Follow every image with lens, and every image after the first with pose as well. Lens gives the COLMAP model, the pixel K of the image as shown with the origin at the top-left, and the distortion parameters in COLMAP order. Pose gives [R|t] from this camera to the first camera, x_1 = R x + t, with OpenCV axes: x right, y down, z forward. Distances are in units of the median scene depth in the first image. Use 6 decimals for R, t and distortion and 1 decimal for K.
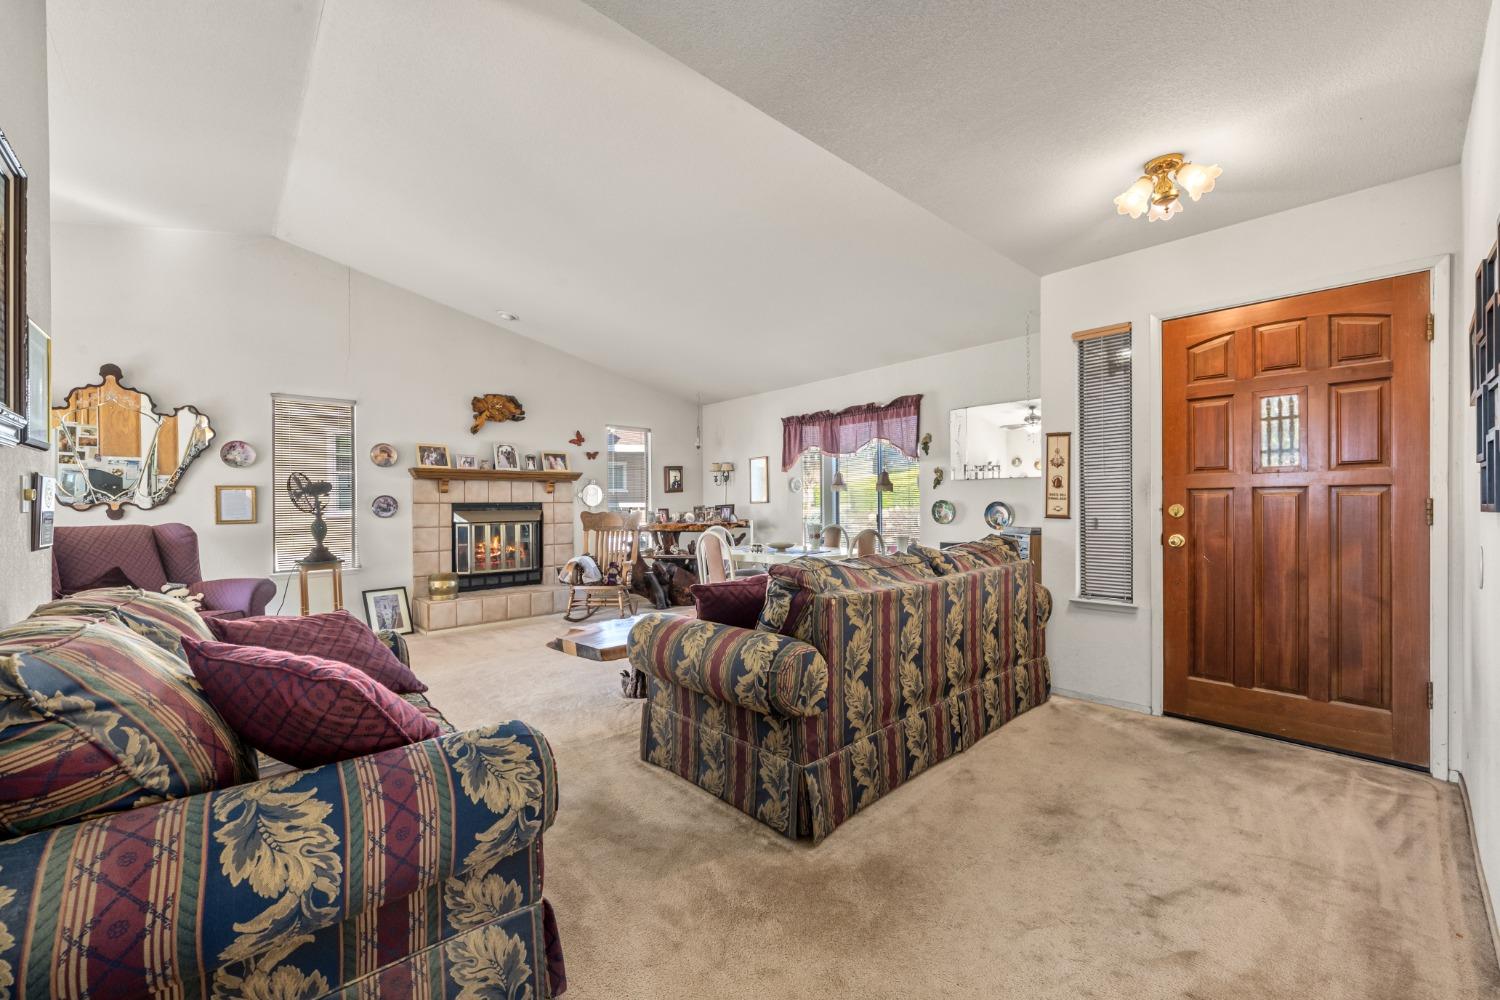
lens RADIAL K [[598.2, 0, 747.1], [0, 598.2, 505.9], [0, 0, 1]] dist [-0.005629, 0.001198]
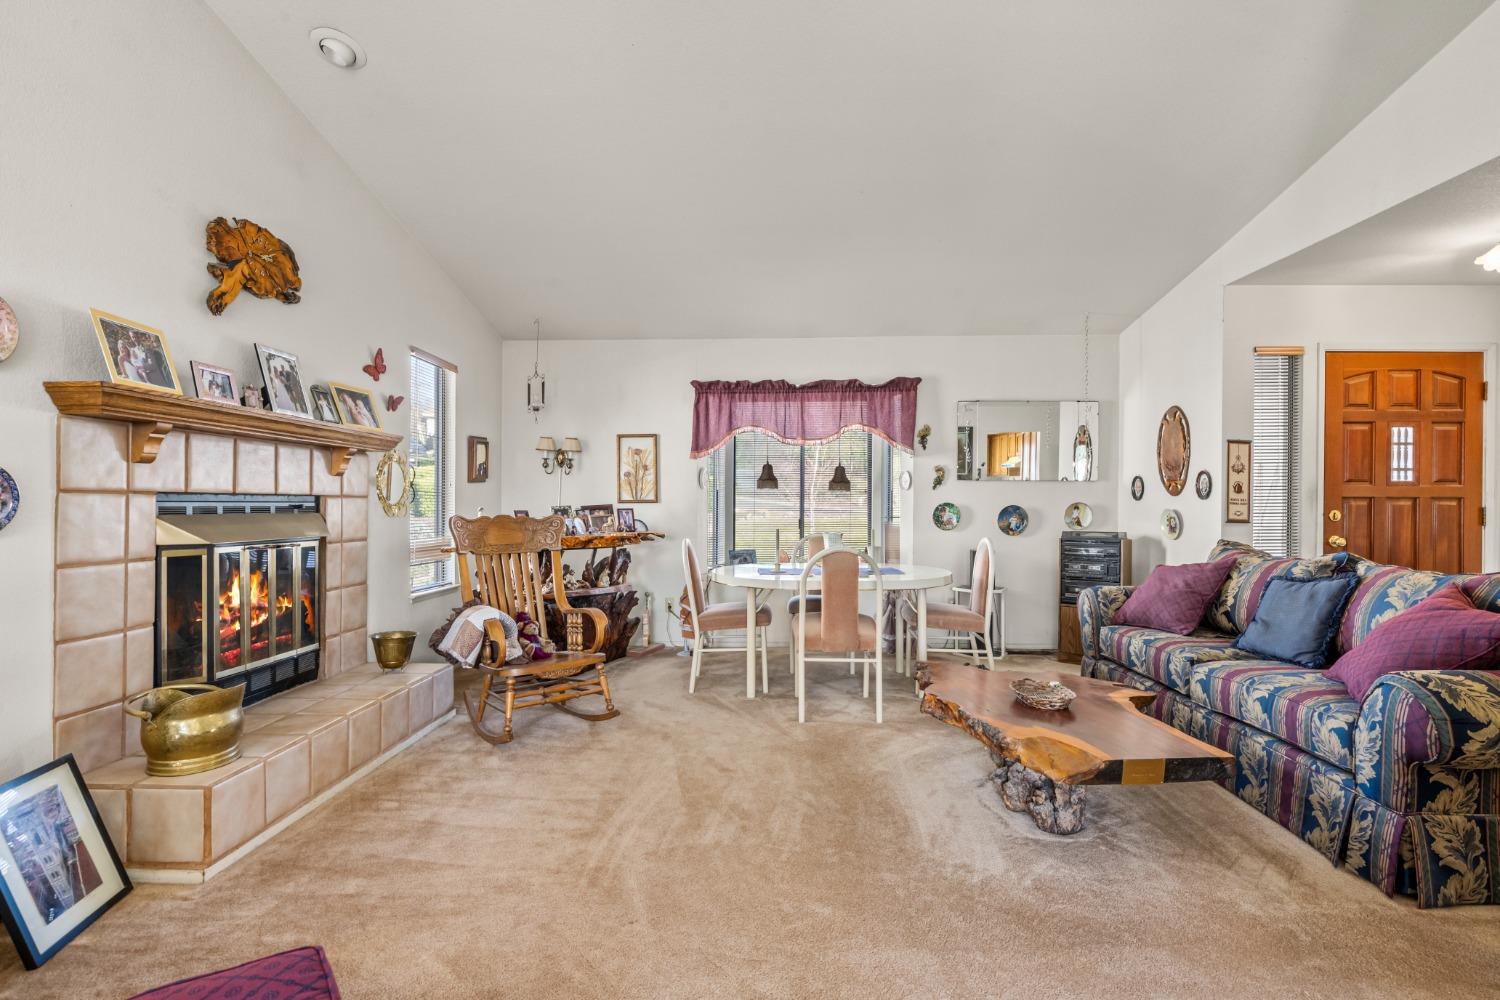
lens RADIAL K [[699.2, 0, 748.6], [0, 699.2, 502.1], [0, 0, 1]] dist [0.000912, -0.000015]
pose [[0.694835, 0.013977, 0.719033, -0.560922], [-0.007262, 0.999897, -0.012418, 0.003650], [-0.719132, 0.003407, 0.694865, 0.459330]]
